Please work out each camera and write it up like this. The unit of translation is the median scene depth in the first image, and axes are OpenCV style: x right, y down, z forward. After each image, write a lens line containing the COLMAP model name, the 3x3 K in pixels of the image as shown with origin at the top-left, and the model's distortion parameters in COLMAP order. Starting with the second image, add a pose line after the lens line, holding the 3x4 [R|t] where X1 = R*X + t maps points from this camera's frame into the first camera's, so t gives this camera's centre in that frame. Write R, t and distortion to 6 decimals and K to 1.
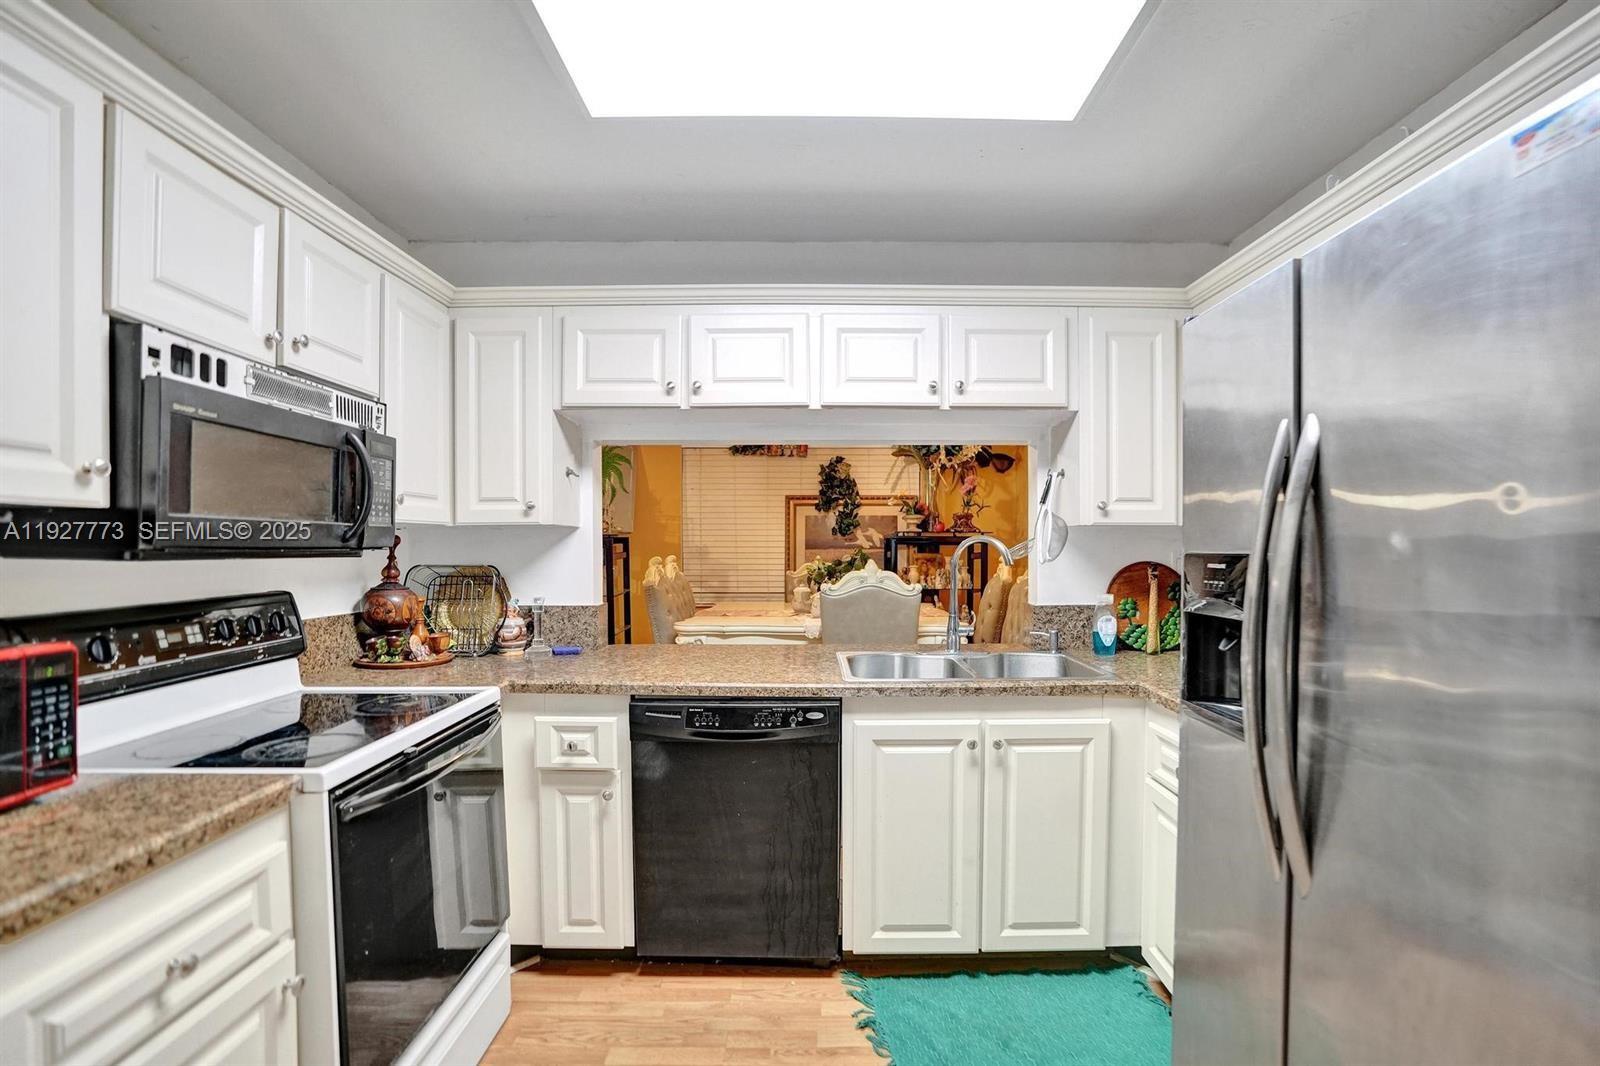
lens RADIAL K [[746.6, 0, 811.0], [0, 746.6, 555.7], [0, 0, 1]] dist [-0.073791, 0.028244]
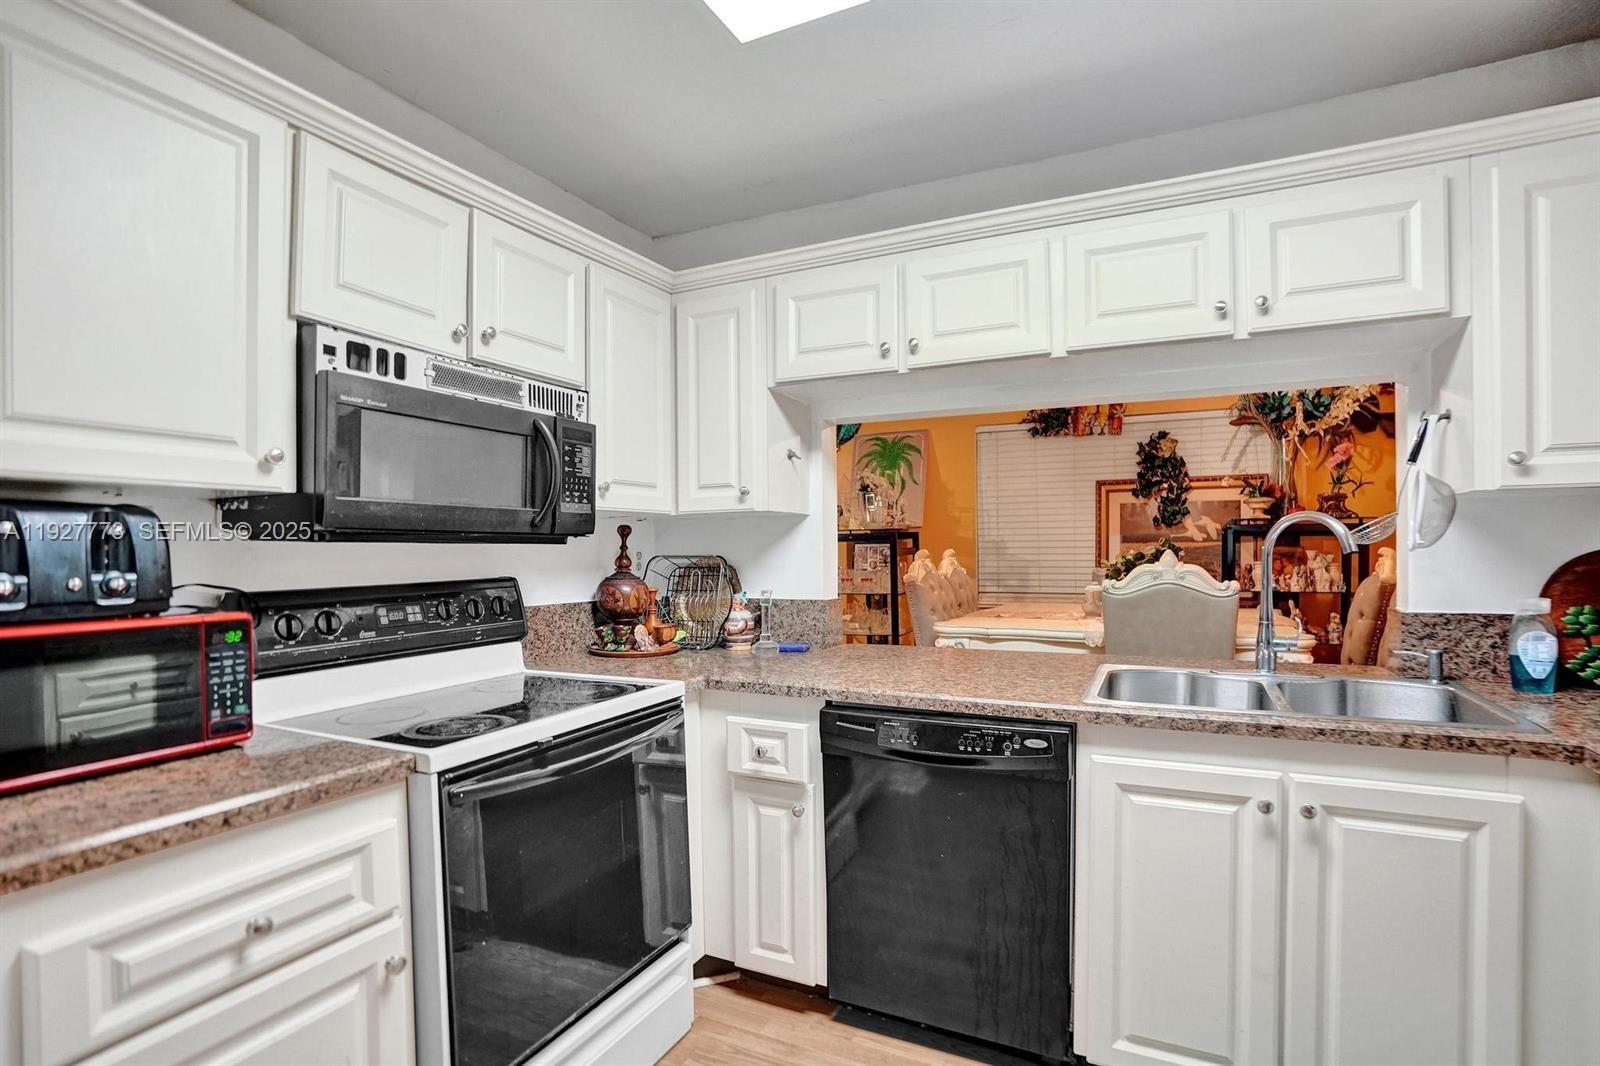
lens RADIAL K [[770.7, 0, 806.6], [0, 770.7, 555.0], [0, 0, 1]] dist [-0.076176, 0.032828]
pose [[0.898224, -0.003226, -0.439526, 0.136244], [0.001751, 0.999991, -0.003763, 0.019496], [0.439534, 0.002611, 0.898222, 0.173216]]
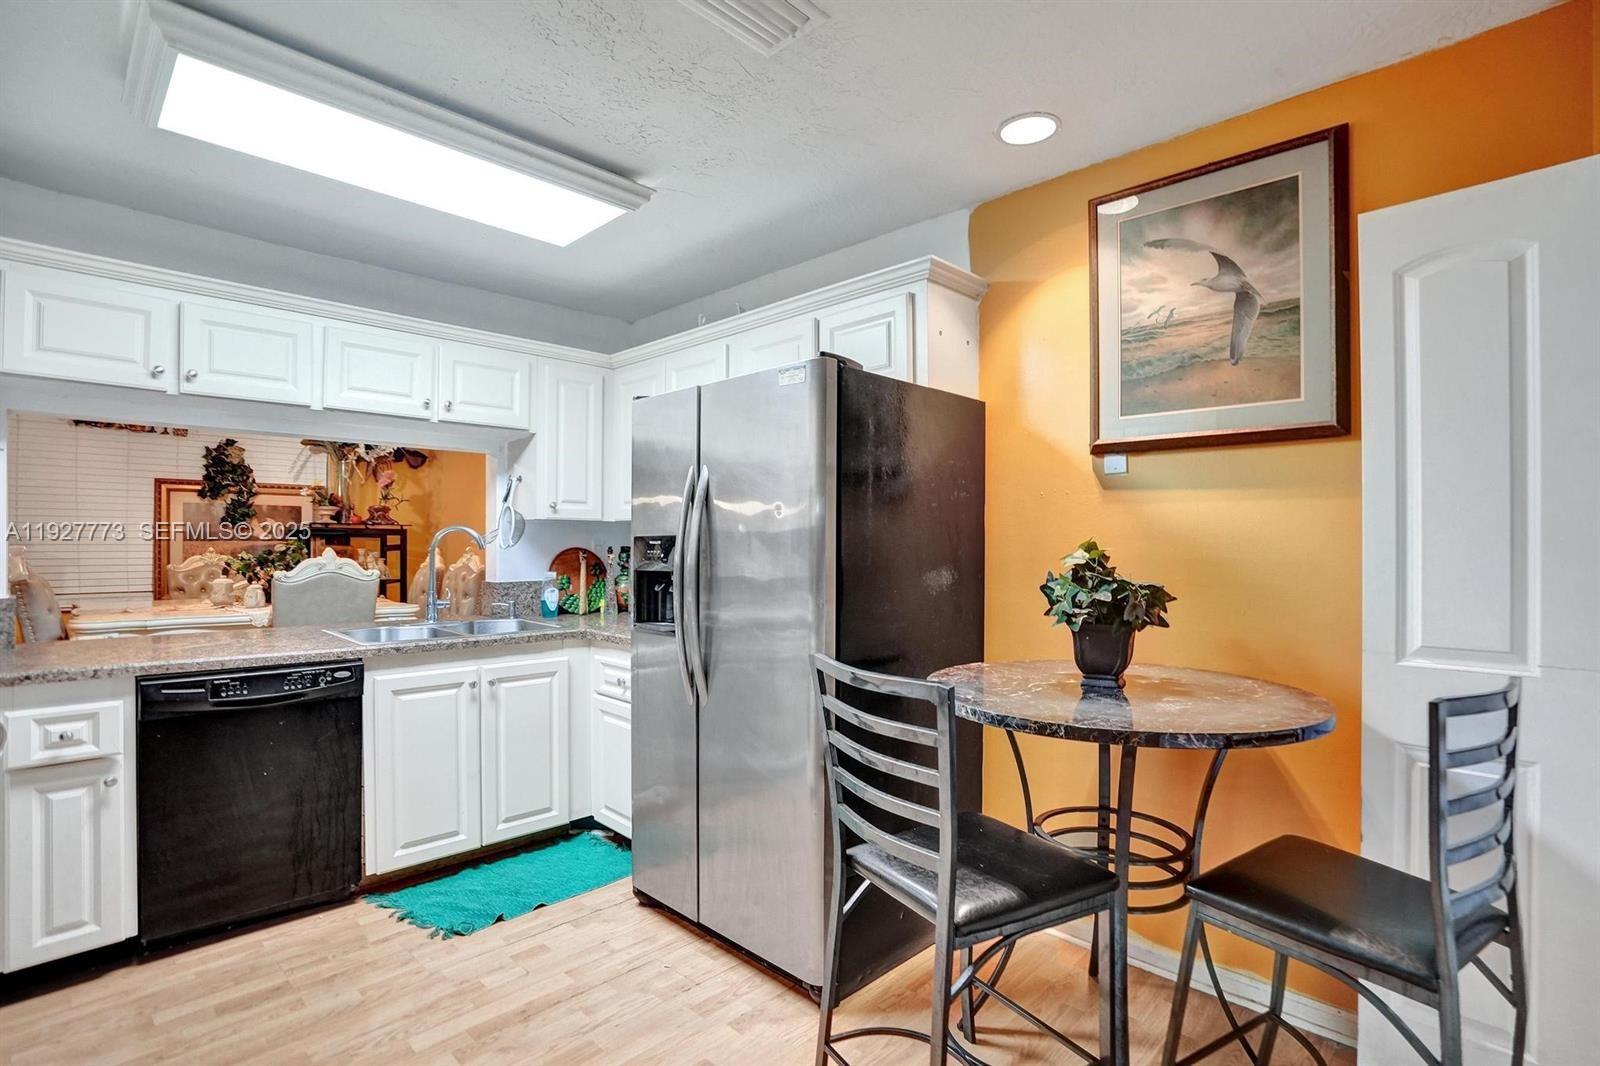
lens RADIAL K [[775.6, 0, 800.0], [0, 775.6, 533.0], [0, 0, 1]] dist [-0.073045, 0.032053]
pose [[0.699004, 0.012348, 0.715011, -0.337571], [0.007631, 0.999665, -0.024724, 0.024582], [-0.715077, 0.022739, 0.698676, -0.351574]]
